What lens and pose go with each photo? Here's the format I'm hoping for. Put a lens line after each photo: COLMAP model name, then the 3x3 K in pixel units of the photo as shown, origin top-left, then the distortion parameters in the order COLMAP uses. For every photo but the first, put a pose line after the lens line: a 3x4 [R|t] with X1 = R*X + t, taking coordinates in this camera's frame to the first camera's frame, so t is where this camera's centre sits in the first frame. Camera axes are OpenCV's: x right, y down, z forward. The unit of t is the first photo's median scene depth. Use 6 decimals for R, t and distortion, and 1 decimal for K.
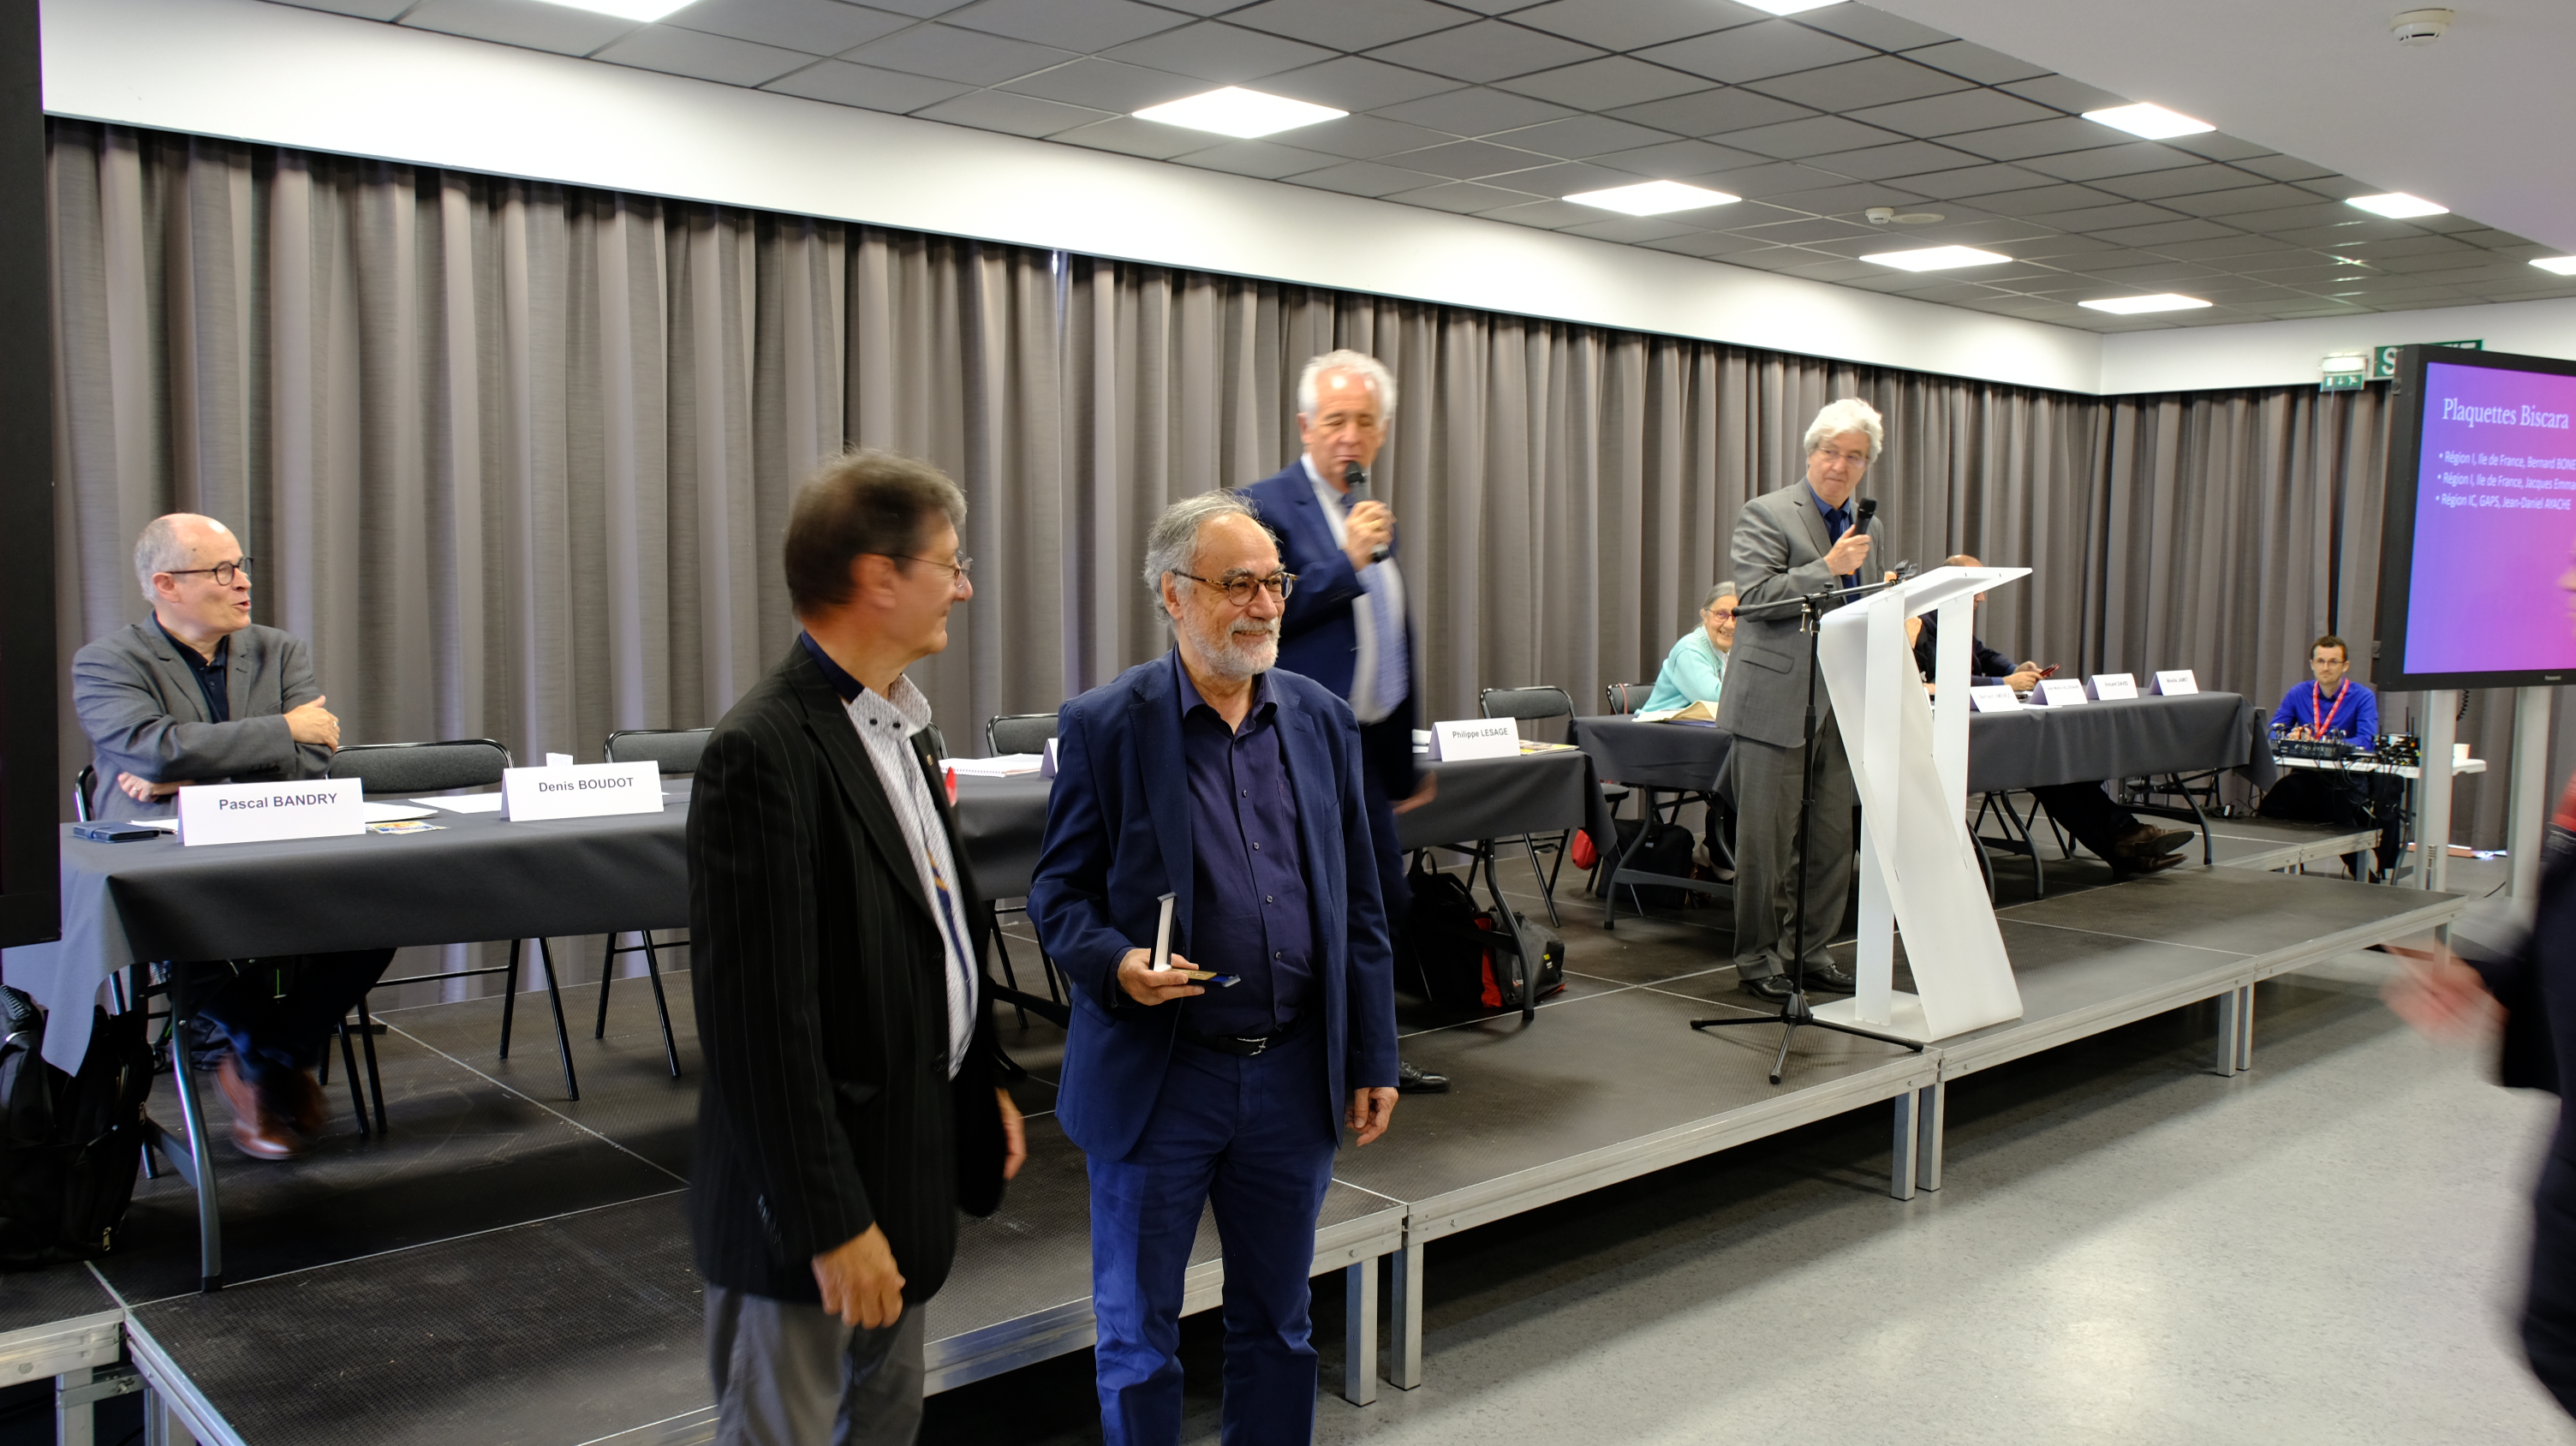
lens RADIAL K [[2042.1, 0, 1286.4], [0, 2042.1, 716.6], [0, 0, 1]] dist [-0.010973, 0.045967]
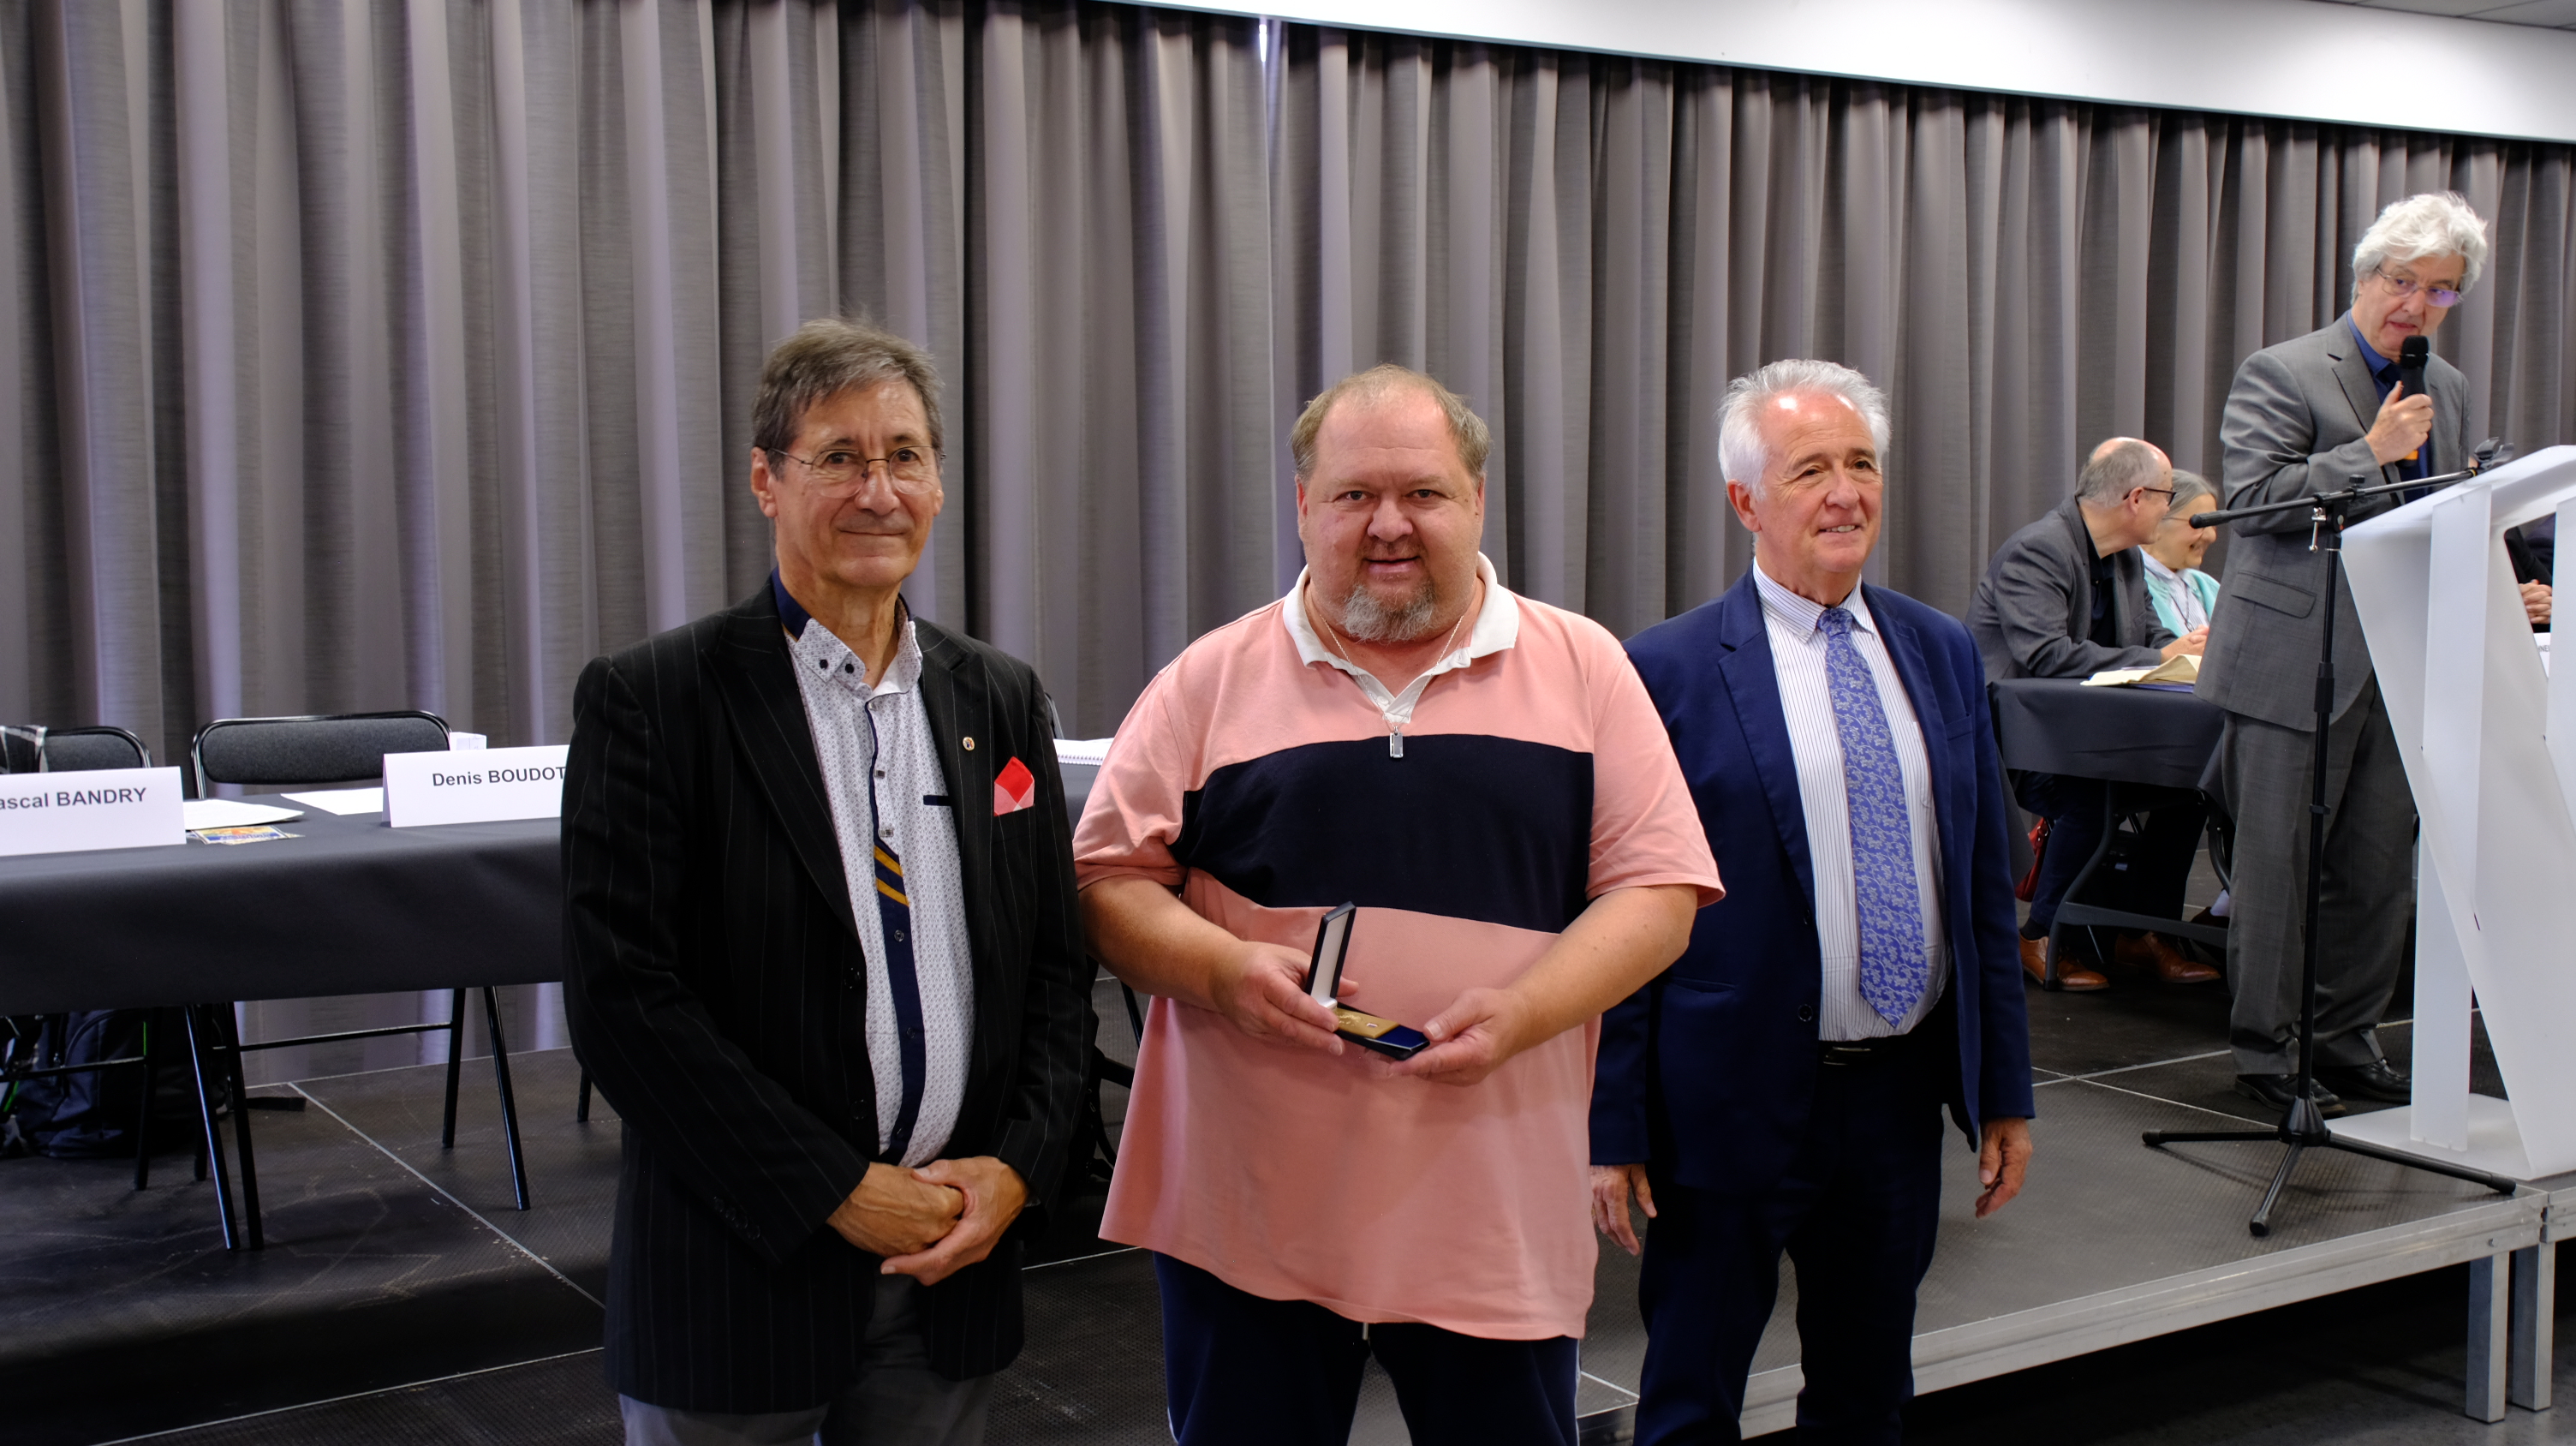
lens RADIAL K [[2807.3, 0, 1276.5], [0, 2807.3, 721.6], [0, 0, 1]] dist [0.102442, 0.000000]
pose [[0.988973, 0.002503, -0.148072, 0.040618], [0.000028, 0.999854, 0.017088, -0.001553], [0.148093, -0.016904, 0.988829, 0.029449]]
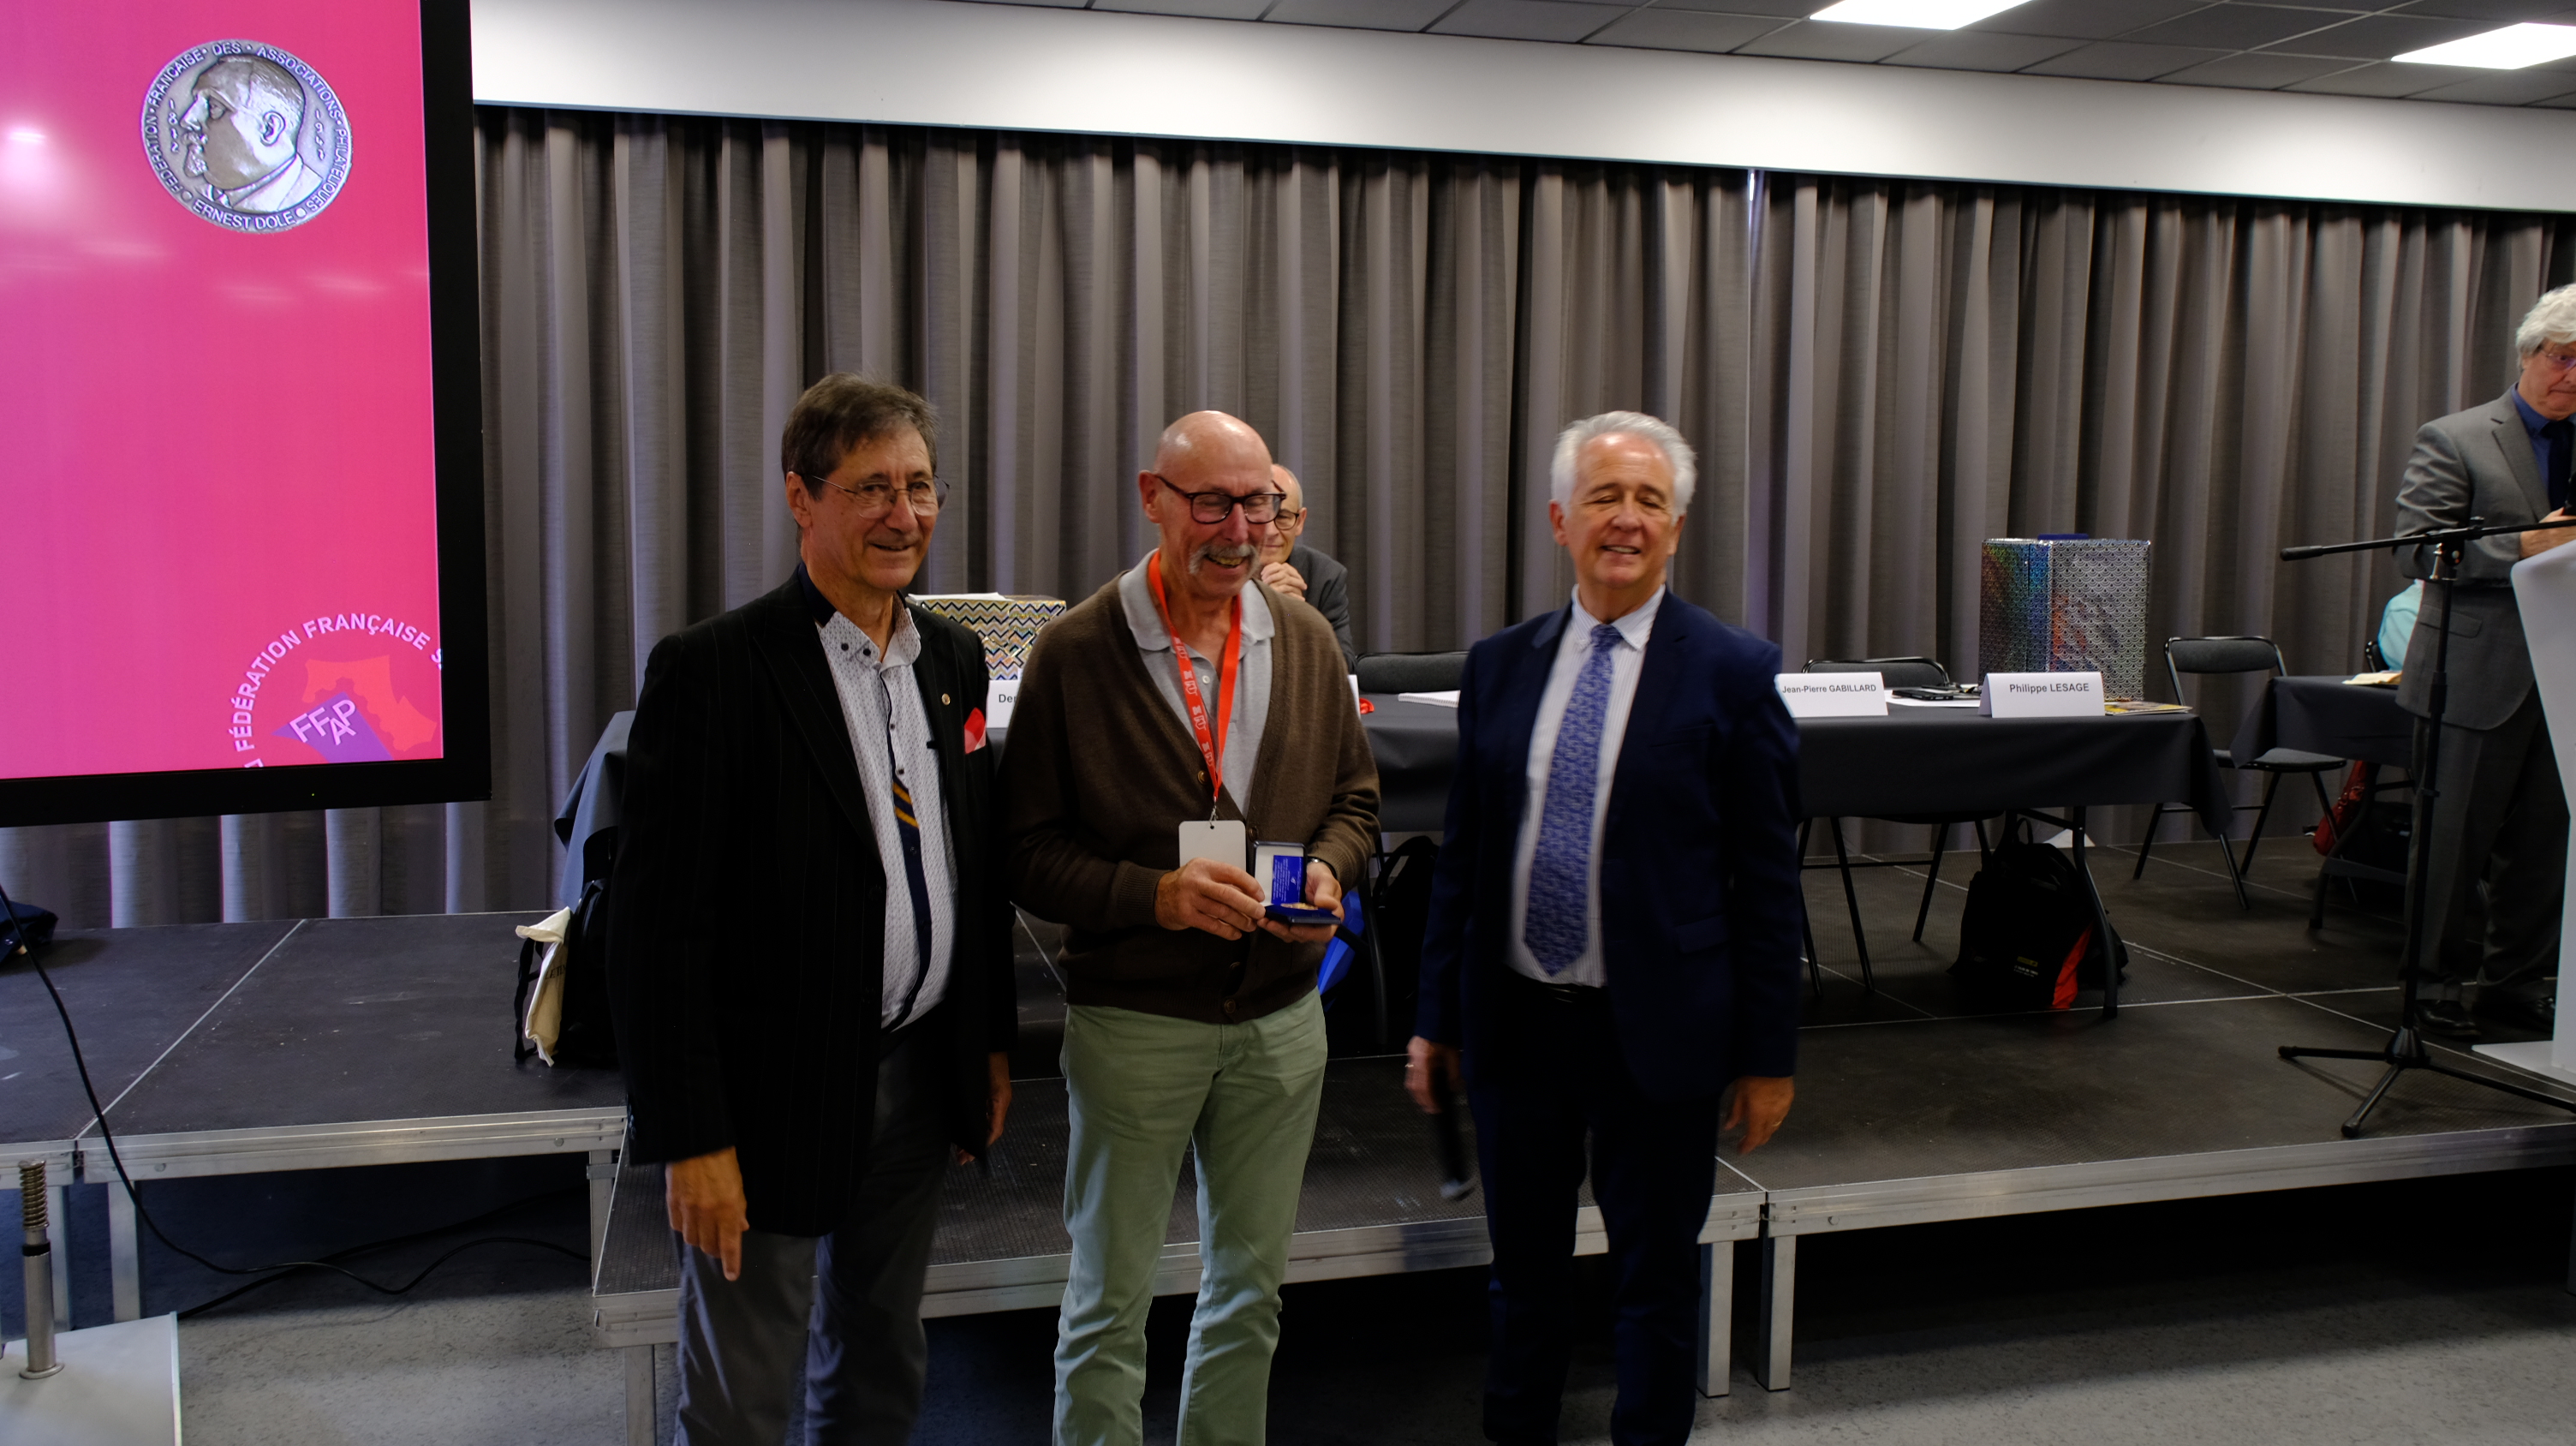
lens RADIAL K [[2042.1, 0, 1260.0], [0, 2042.1, 700.3], [0, 0, 1]] dist [-0.010973, 0.045967]
pose [[0.889907, 0.045962, -0.453820, 0.140759], [-0.034810, 0.998852, 0.032901, -0.003223], [0.454812, -0.013482, 0.890486, 0.039625]]
